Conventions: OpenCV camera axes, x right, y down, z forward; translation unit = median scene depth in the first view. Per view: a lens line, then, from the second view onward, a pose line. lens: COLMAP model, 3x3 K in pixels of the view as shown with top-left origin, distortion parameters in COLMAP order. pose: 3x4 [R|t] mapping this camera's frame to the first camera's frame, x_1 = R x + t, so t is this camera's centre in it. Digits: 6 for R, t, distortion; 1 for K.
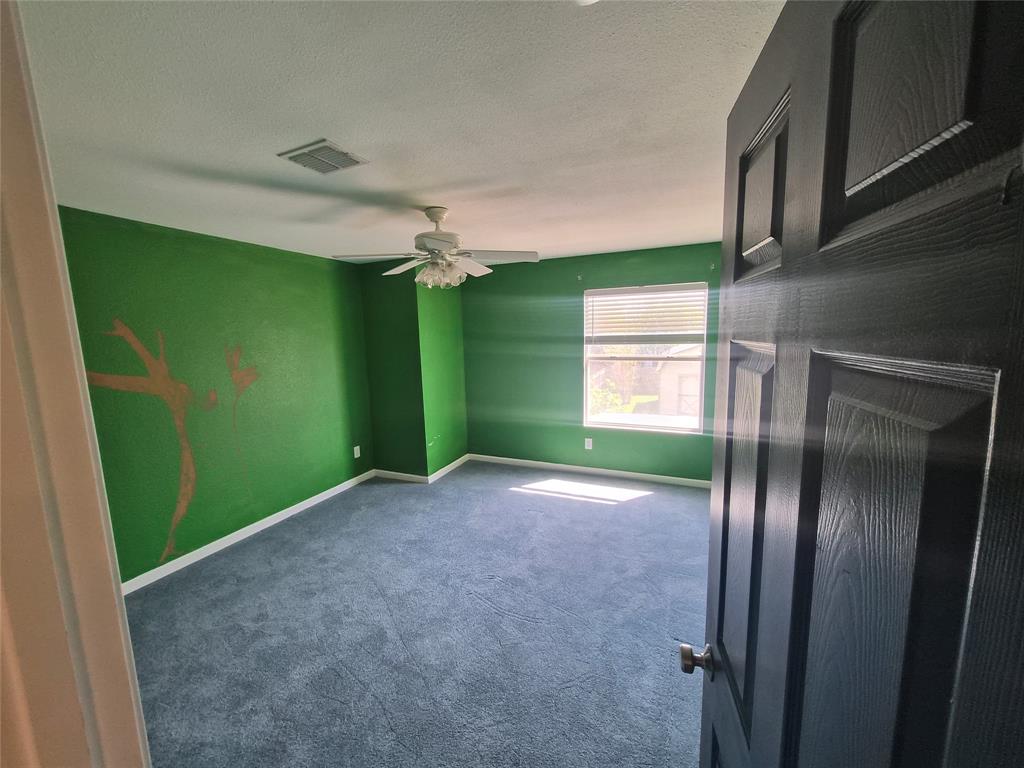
lens RADIAL K [[404.8, 0, 512.3], [0, 404.8, 393.6], [0, 0, 1]] dist [0.001864, 0.000088]
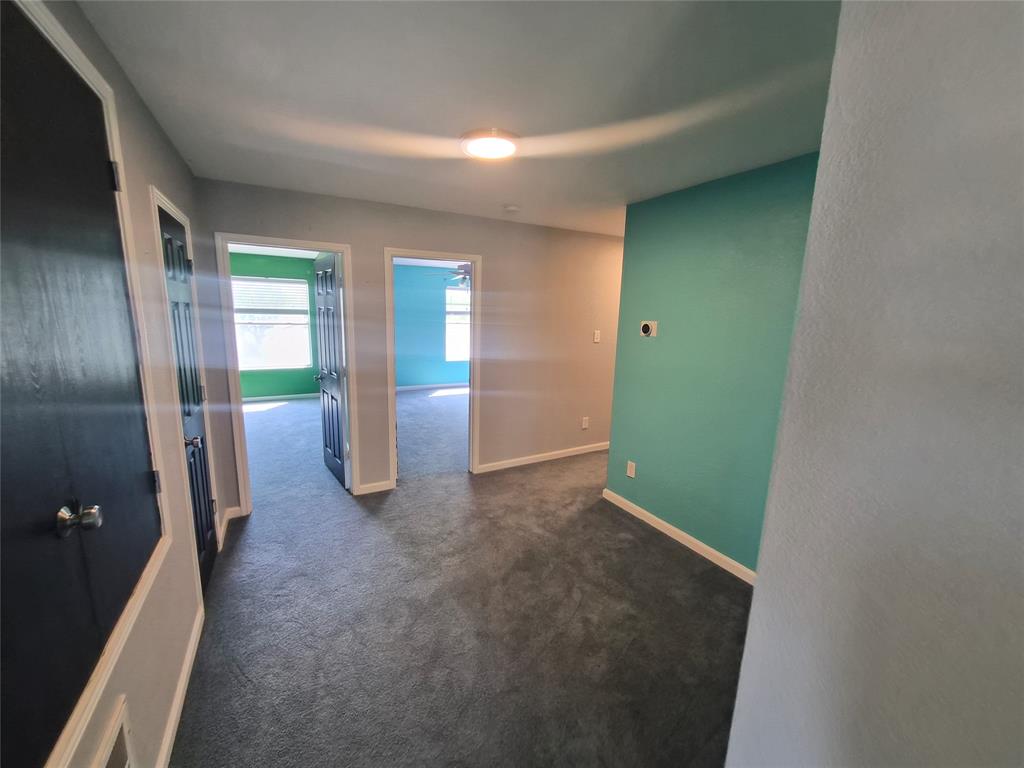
lens RADIAL K [[404.8, 0, 510.6], [0, 404.8, 385.3], [0, 0, 1]] dist [0.001864, 0.000088]
pose [[0.619204, -0.098486, 0.779029, -0.390475], [0.057276, 0.995125, 0.080280, 0.088490], [-0.783138, -0.005090, 0.621827, -0.794736]]
